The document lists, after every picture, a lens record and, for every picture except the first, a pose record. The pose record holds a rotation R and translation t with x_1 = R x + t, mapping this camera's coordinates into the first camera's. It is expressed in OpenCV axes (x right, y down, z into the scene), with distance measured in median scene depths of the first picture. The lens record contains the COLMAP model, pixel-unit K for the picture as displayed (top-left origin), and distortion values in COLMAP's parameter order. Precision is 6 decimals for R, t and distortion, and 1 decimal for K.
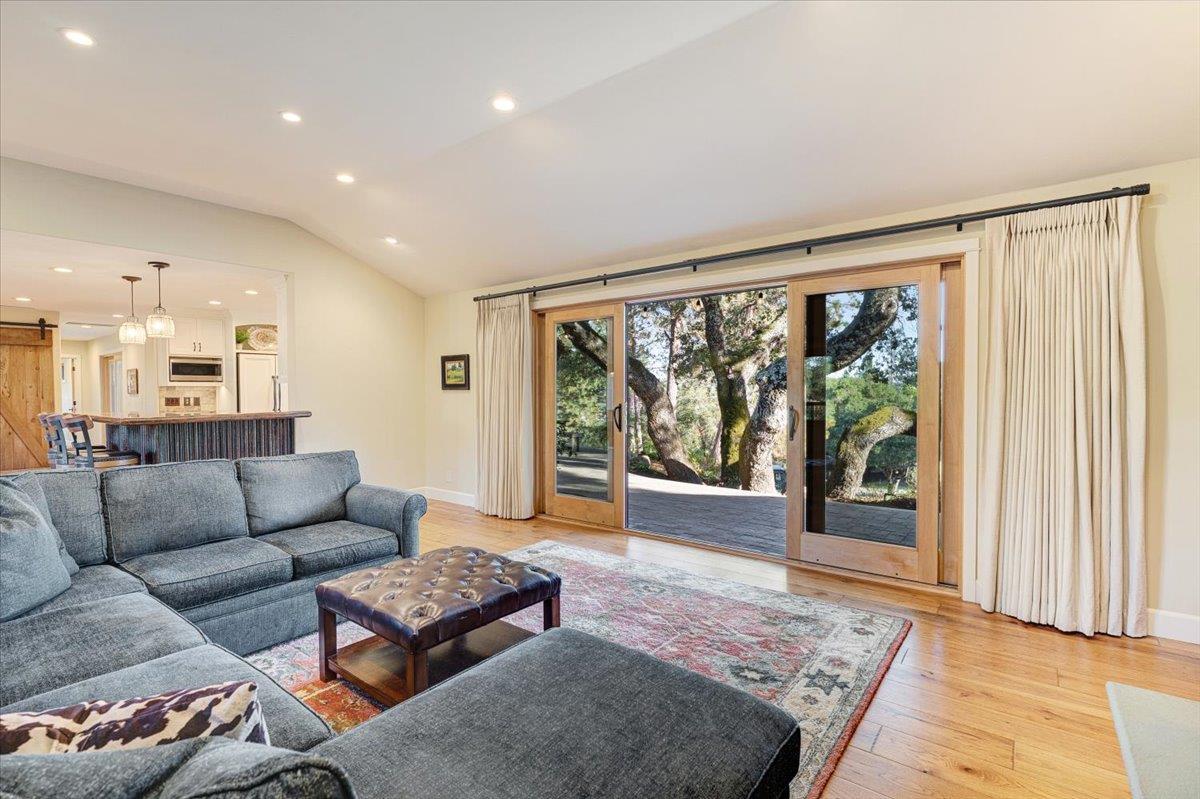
lens RADIAL K [[564.6, 0, 592.1], [0, 564.6, 398.2], [0, 0, 1]] dist [0.000137, -0.000270]
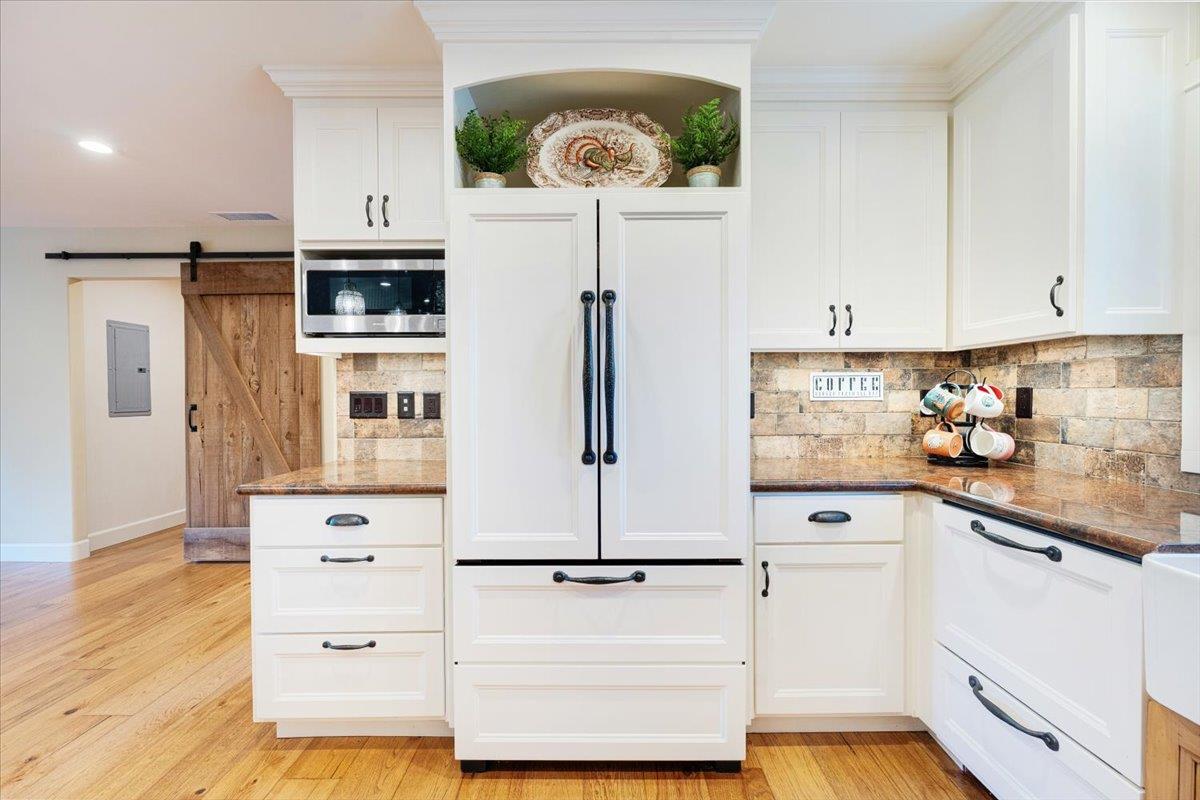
lens RADIAL K [[516.5, 0, 603.4], [0, 516.5, 401.9], [0, 0, 1]] dist [-0.001737, -0.000174]
pose [[0.615648, 0.014496, -0.787888, -0.442089], [-0.011004, 0.999891, 0.009798, -0.000433], [0.787944, 0.002638, 0.615741, 0.959164]]
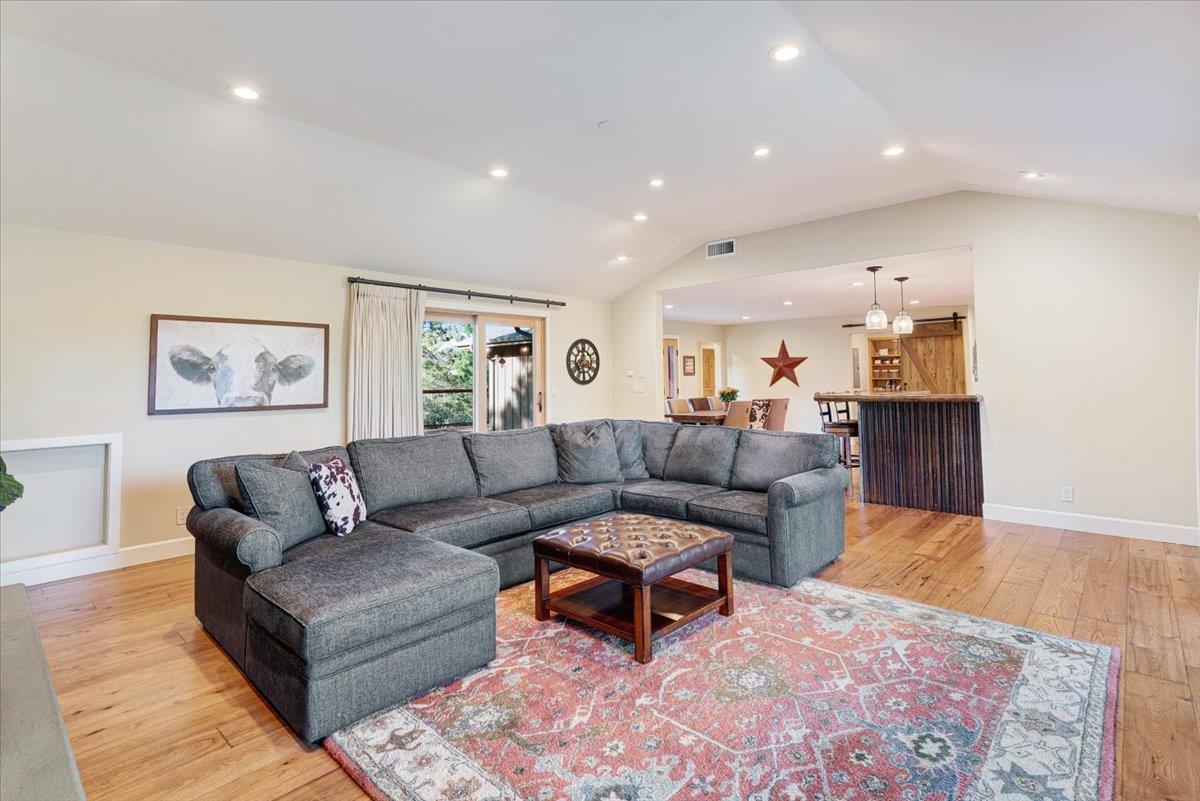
lens RADIAL K [[581.7, 0, 605.4], [0, 581.7, 359.4], [0, 0, 1]] dist [-0.001627, -0.000570]
pose [[-0.075895, -0.027313, -0.996742, 0.338061], [0.003811, 0.999610, -0.027682, -0.008792], [0.997109, -0.005899, -0.075761, 0.356318]]
